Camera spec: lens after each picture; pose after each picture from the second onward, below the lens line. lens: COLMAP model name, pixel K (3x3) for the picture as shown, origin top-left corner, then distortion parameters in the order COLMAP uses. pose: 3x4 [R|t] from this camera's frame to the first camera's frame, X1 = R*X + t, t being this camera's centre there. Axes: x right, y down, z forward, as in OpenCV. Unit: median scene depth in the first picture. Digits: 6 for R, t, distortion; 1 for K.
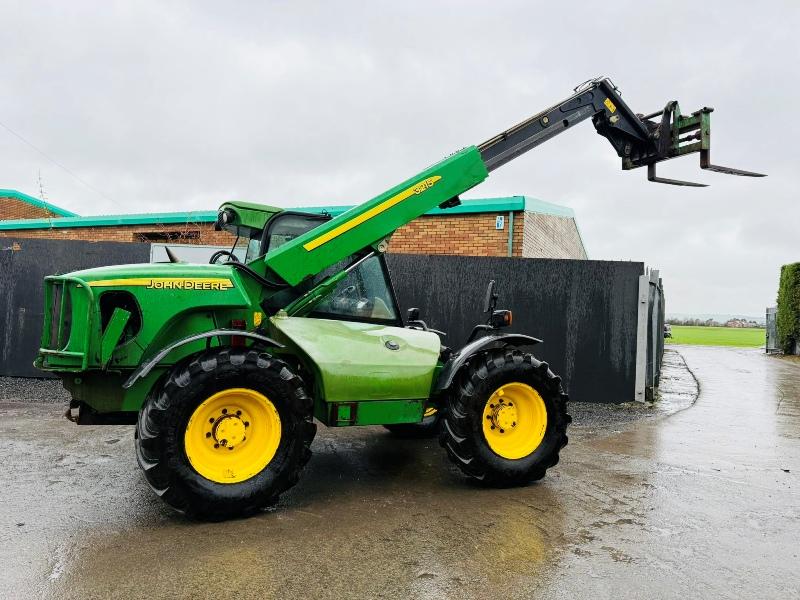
lens RADIAL K [[551.8, 0, 394.9], [0, 551.8, 305.9], [0, 0, 1]] dist [0.055393, -0.060966]
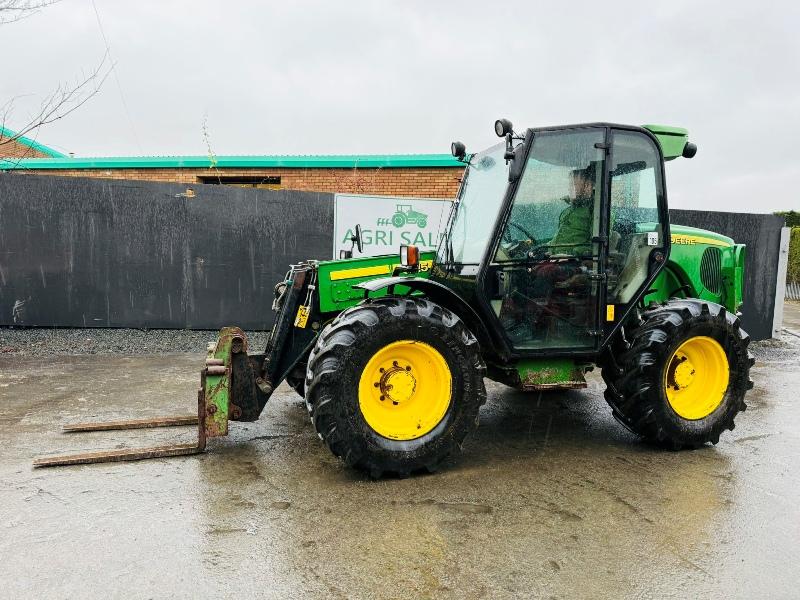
lens RADIAL K [[551.8, 0, 398.7], [0, 551.8, 304.0], [0, 0, 1]] dist [0.055393, -0.060966]
pose [[0.988126, -0.016520, 0.152758, -0.690981], [0.001824, 0.995394, 0.095852, -0.014673], [-0.153638, -0.094435, 0.983604, -0.000407]]
